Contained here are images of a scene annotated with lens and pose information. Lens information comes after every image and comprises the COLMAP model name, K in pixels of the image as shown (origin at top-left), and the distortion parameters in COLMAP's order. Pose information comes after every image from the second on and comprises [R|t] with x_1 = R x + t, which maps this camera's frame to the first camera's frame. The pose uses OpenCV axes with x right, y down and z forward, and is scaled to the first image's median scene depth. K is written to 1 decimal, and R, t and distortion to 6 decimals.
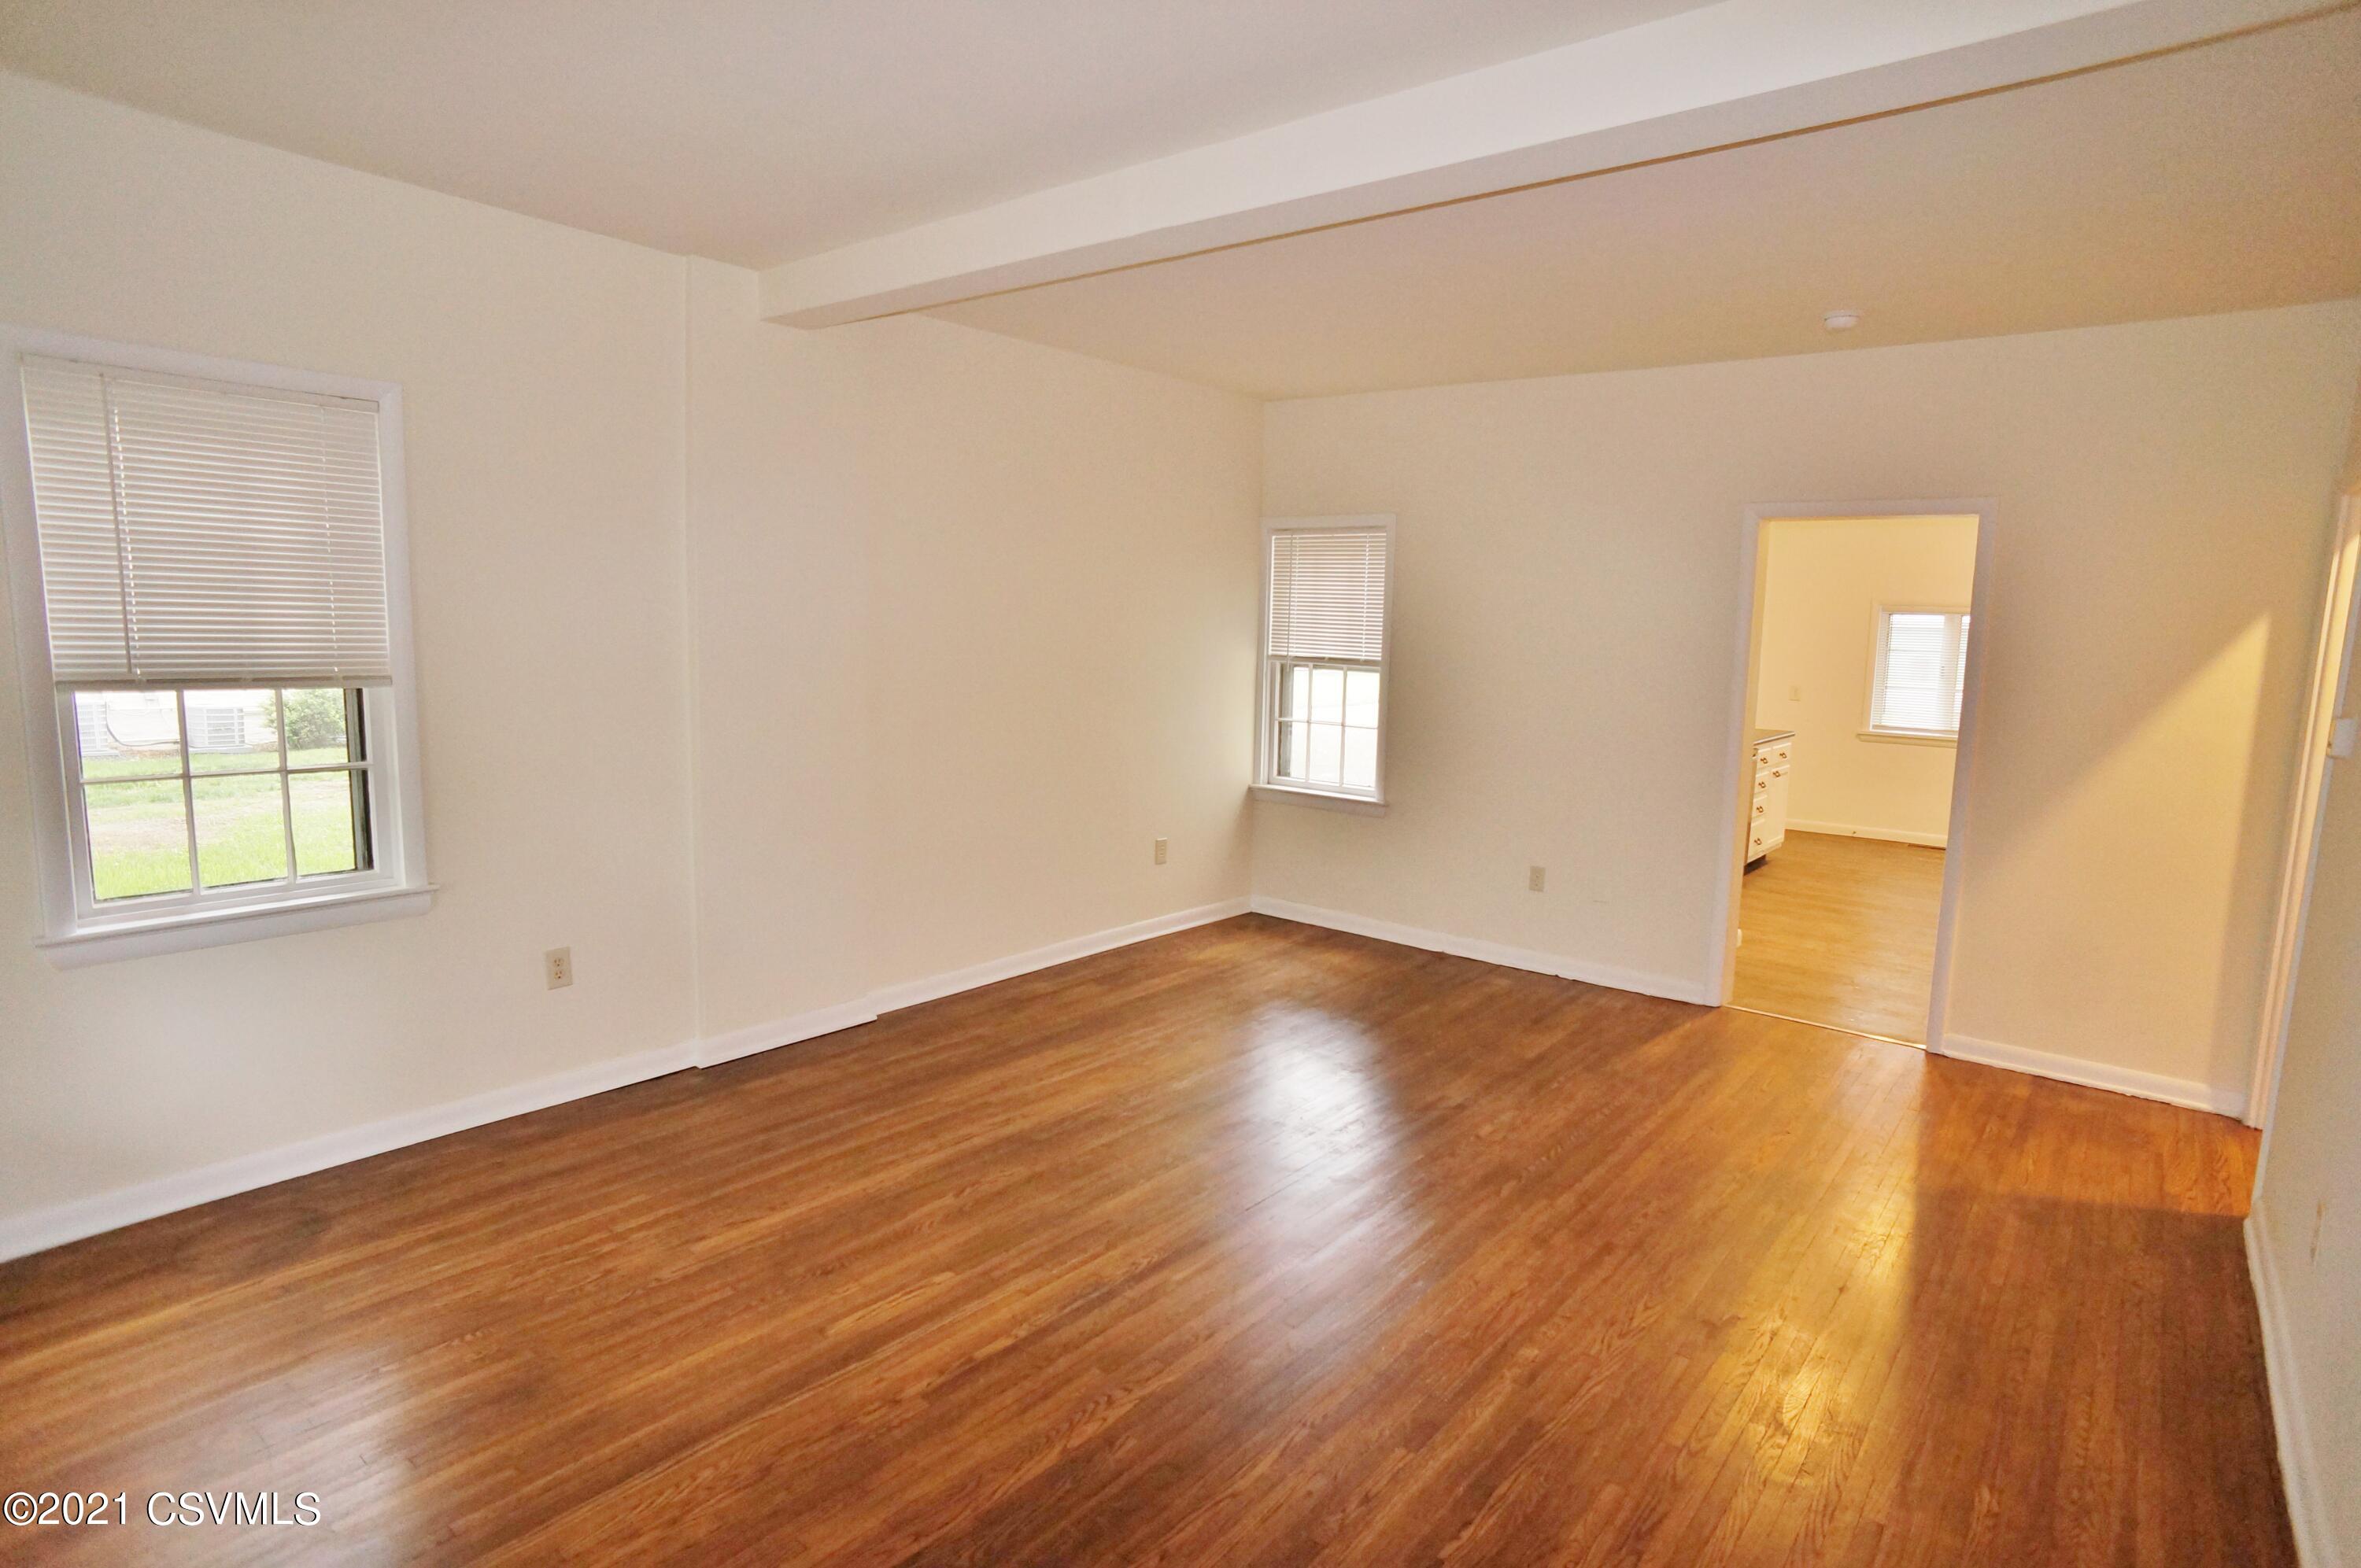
lens RADIAL K [[1260.4, 0, 1159.1], [0, 1260.4, 787.0], [0, 0, 1]] dist [-0.001817, 0.000911]
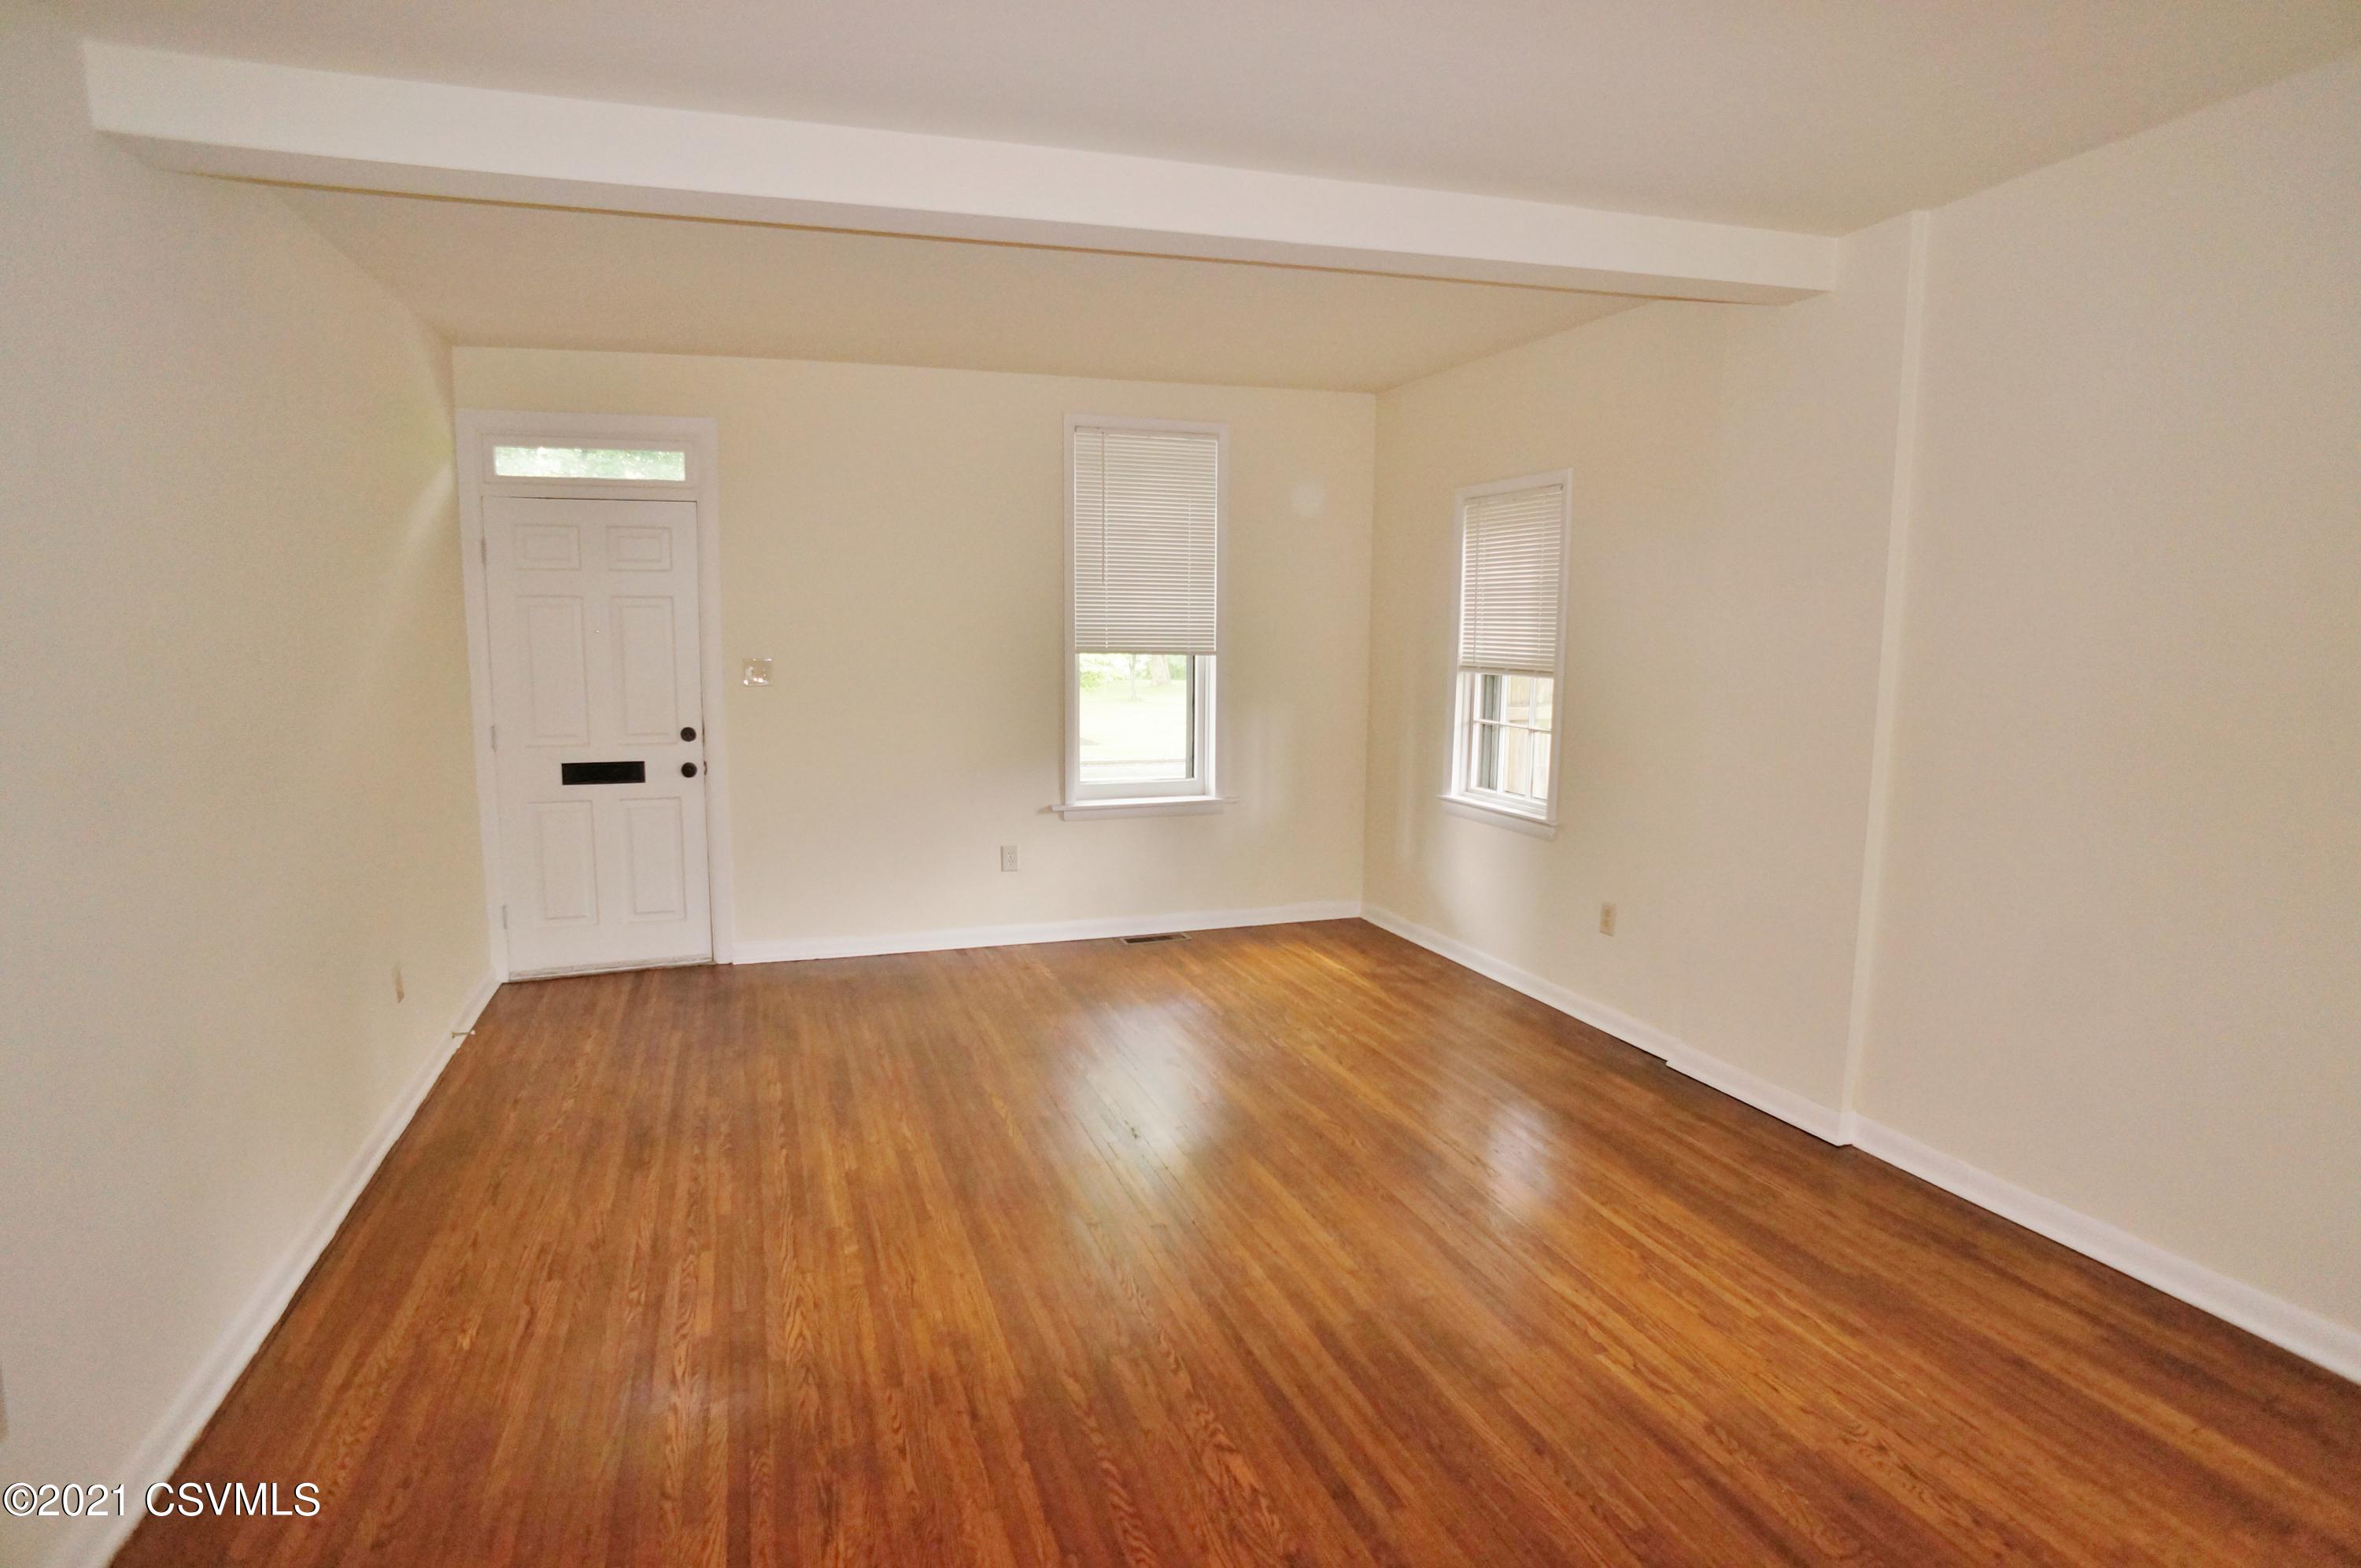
lens RADIAL K [[1260.4, 0, 1159.1], [0, 1260.4, 787.0], [0, 0, 1]] dist [-0.001817, 0.000911]
pose [[-0.534520, 0.078854, -0.841469, 0.943732], [-0.125018, 0.977308, 0.170997, -0.162531], [0.835858, 0.196600, -0.512533, 1.534093]]
